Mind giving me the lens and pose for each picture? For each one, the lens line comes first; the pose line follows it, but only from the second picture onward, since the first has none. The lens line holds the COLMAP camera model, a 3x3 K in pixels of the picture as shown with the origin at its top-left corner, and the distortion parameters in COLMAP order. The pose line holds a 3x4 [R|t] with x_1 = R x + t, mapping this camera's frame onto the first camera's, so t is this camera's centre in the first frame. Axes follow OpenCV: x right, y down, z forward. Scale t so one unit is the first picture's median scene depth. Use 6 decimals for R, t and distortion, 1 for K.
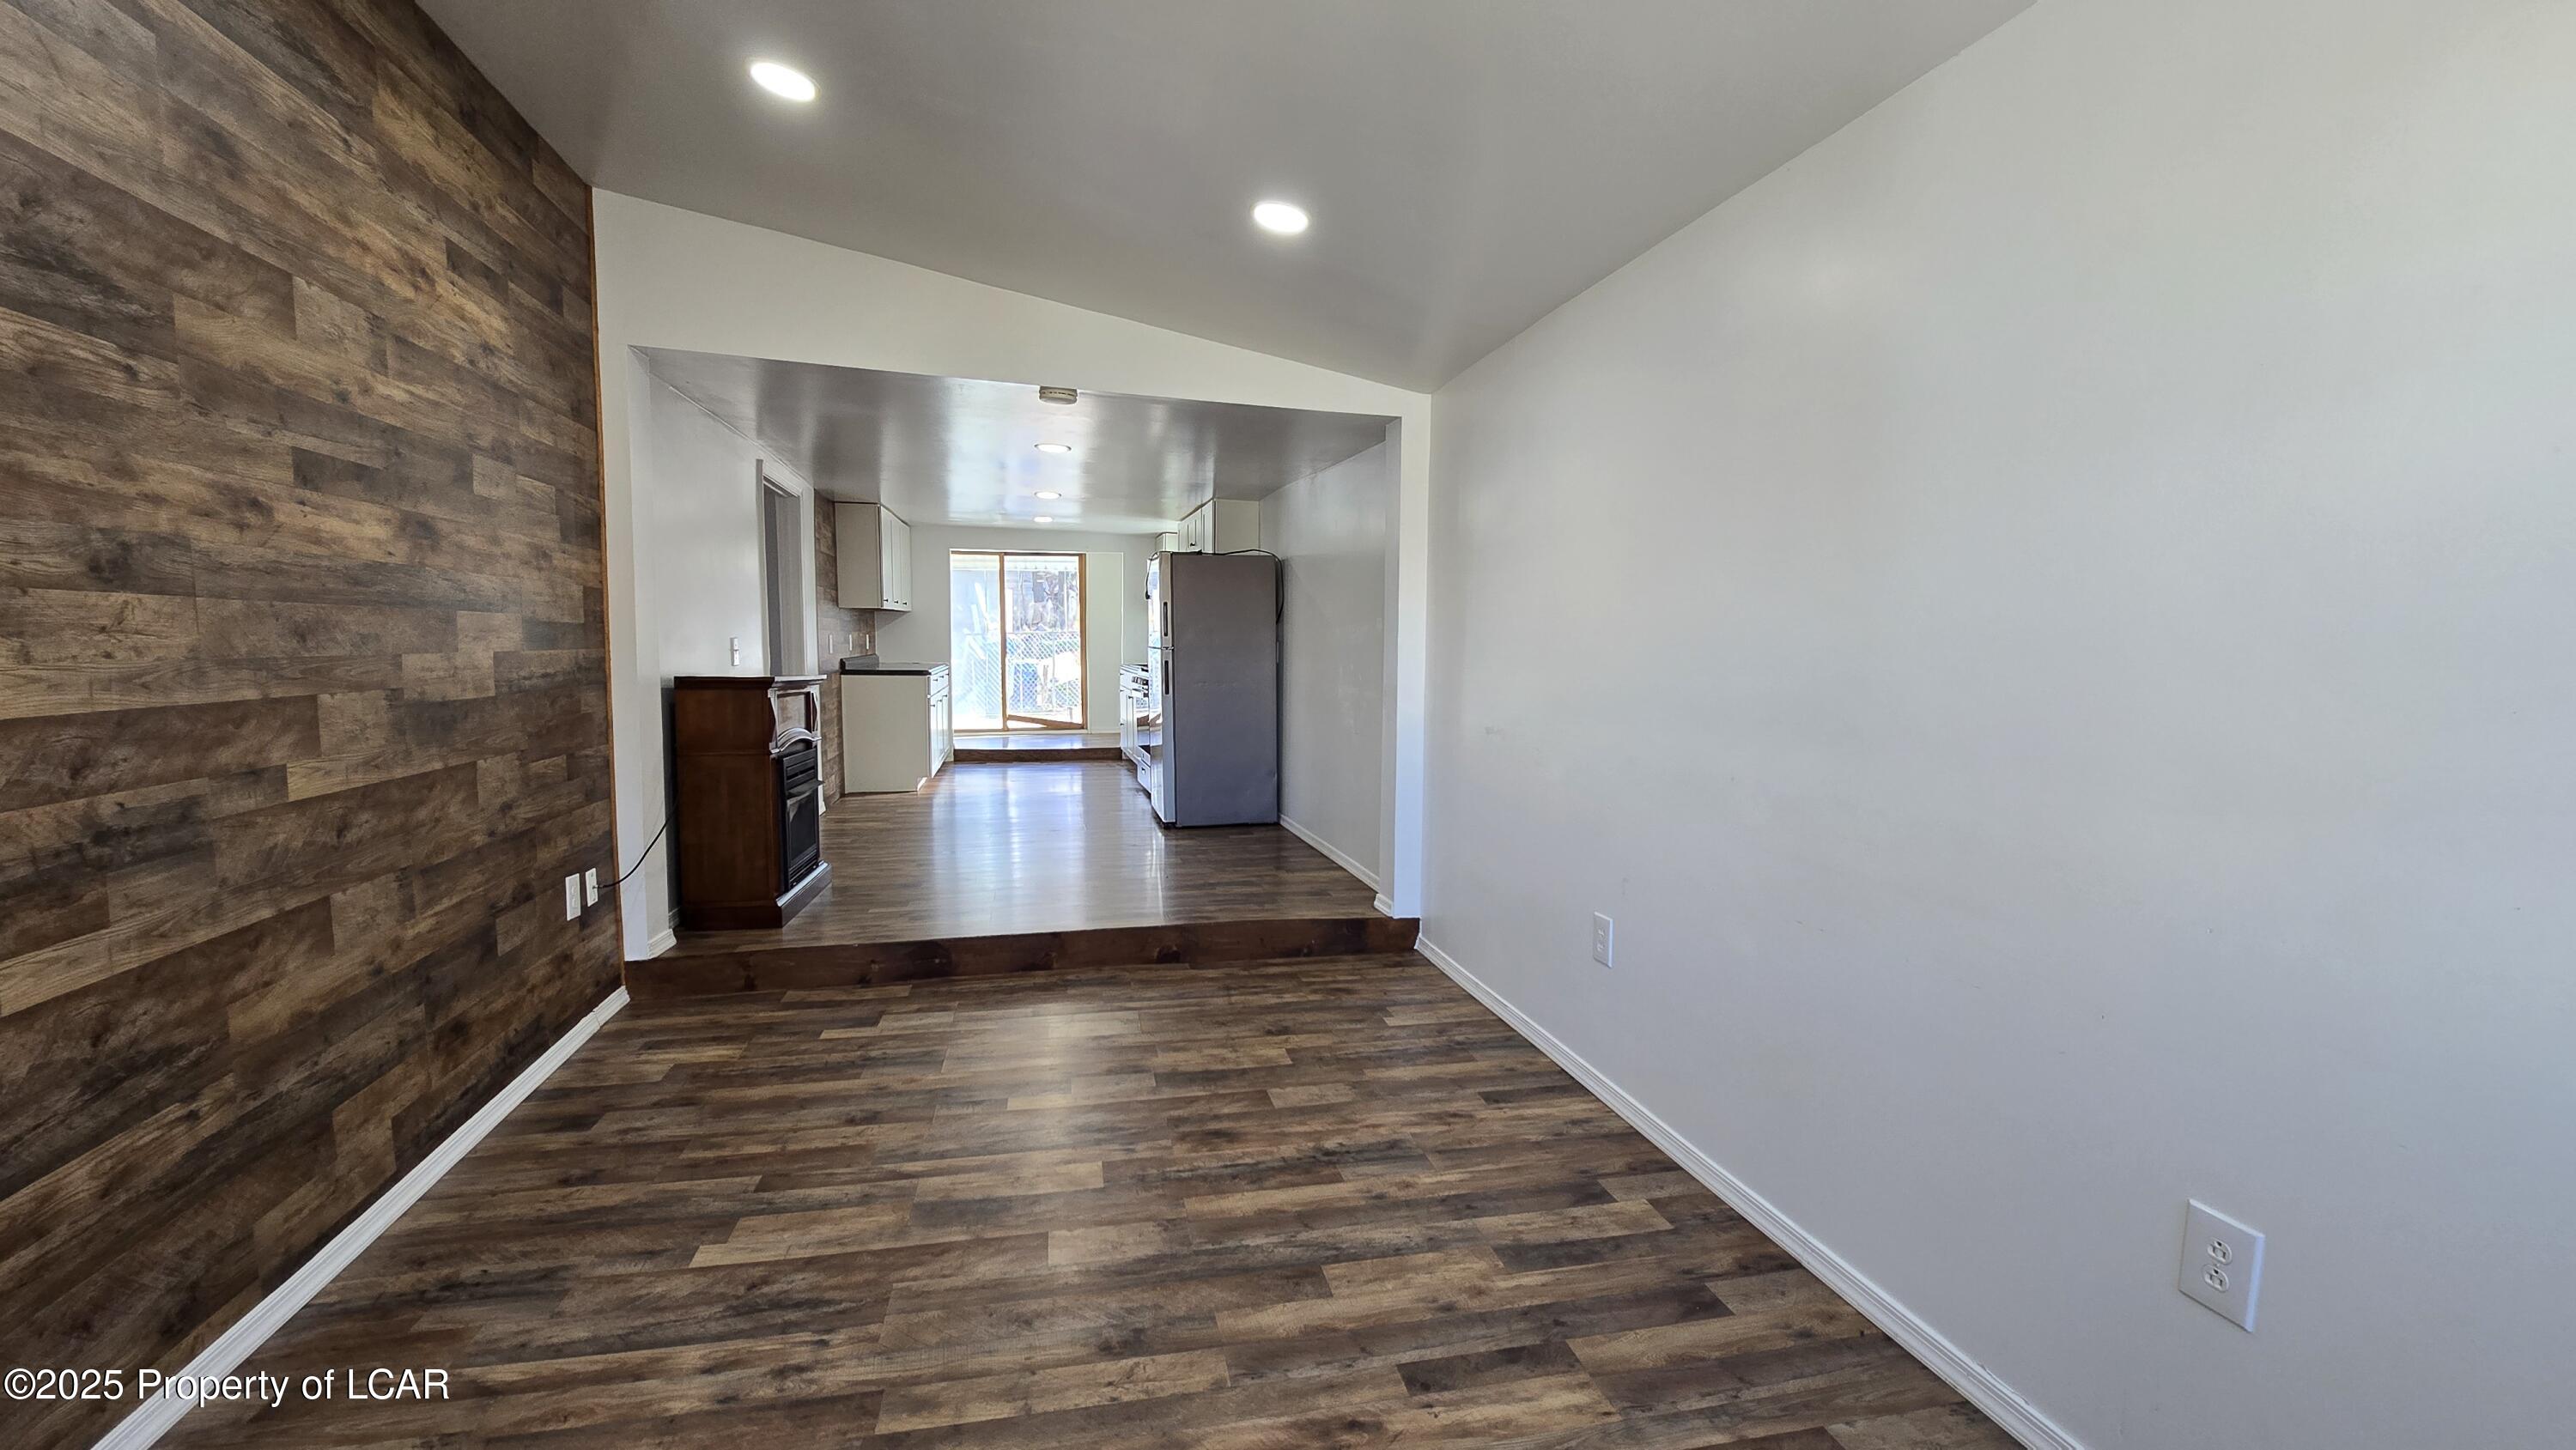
lens RADIAL K [[1051.5, 0, 1271.5], [0, 1051.5, 744.4], [0, 0, 1]] dist [-0.001470, -0.000251]
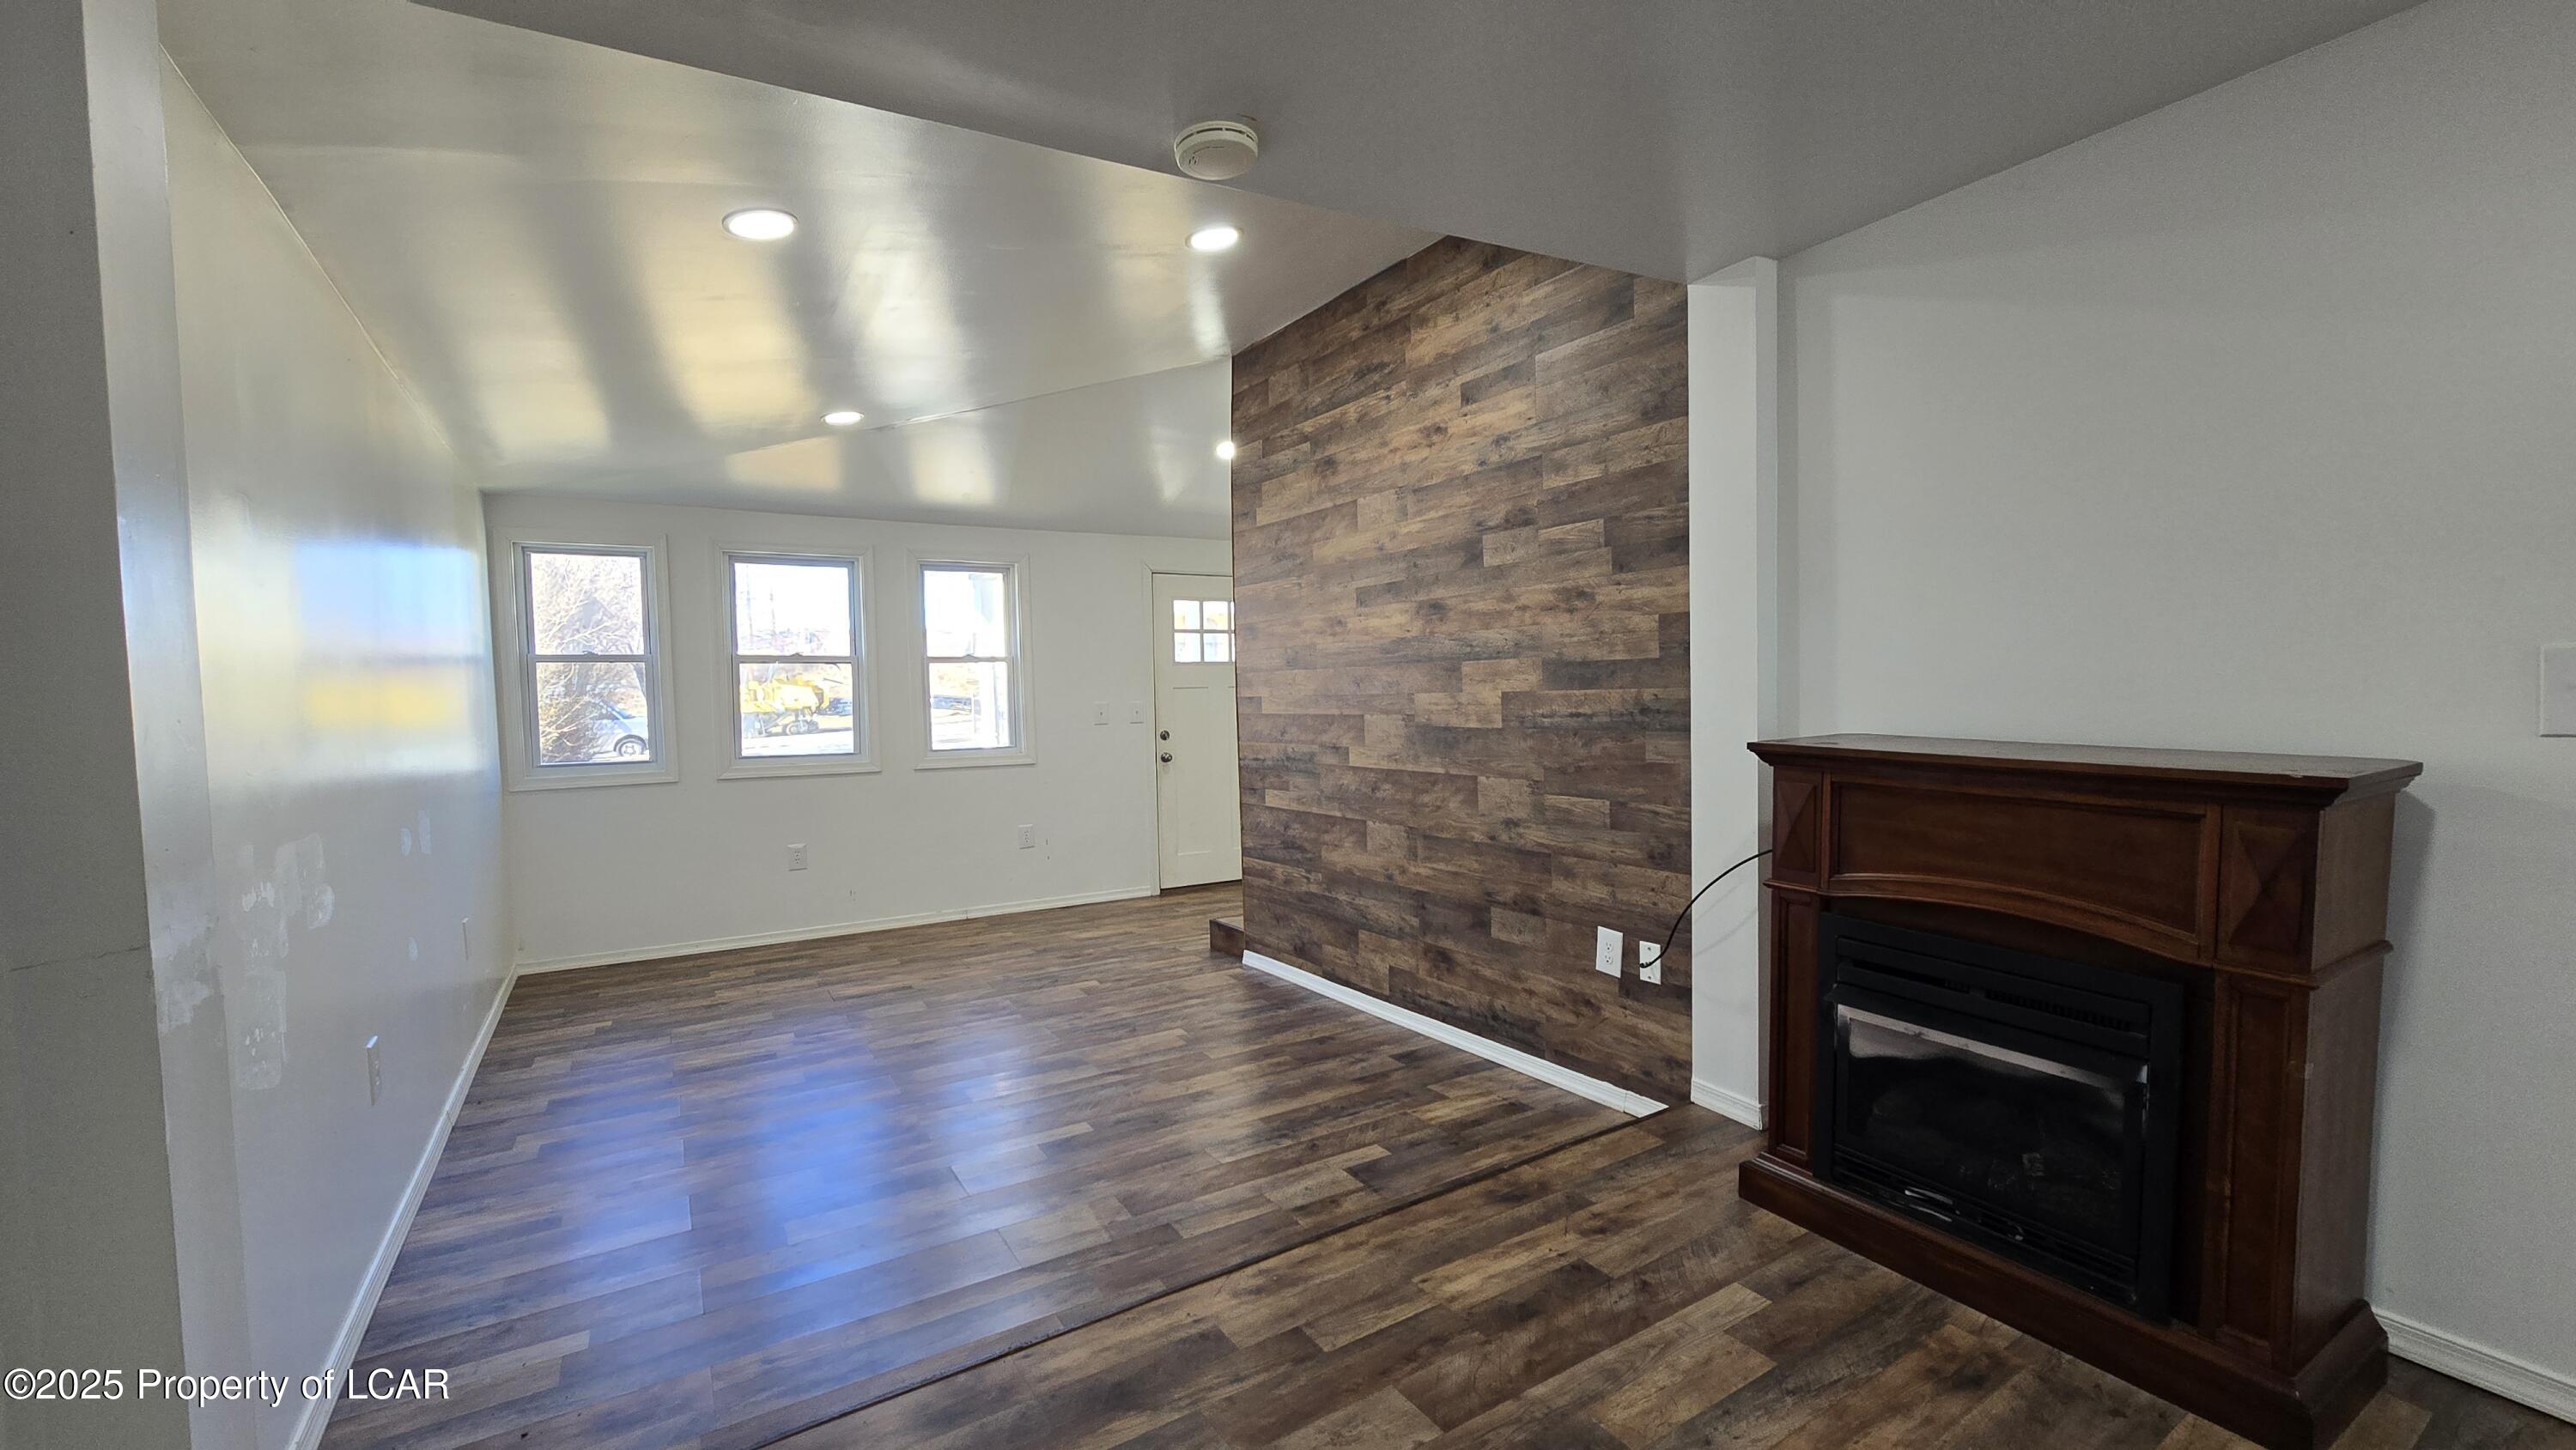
lens RADIAL K [[1051.5, 0, 1271.5], [0, 1051.5, 744.4], [0, 0, 1]] dist [-0.001470, -0.000251]
pose [[-0.945703, 0.036932, -0.322927, -0.125576], [-0.009808, 0.989829, 0.141925, -0.251107], [0.324884, 0.137386, -0.935722, 2.616885]]
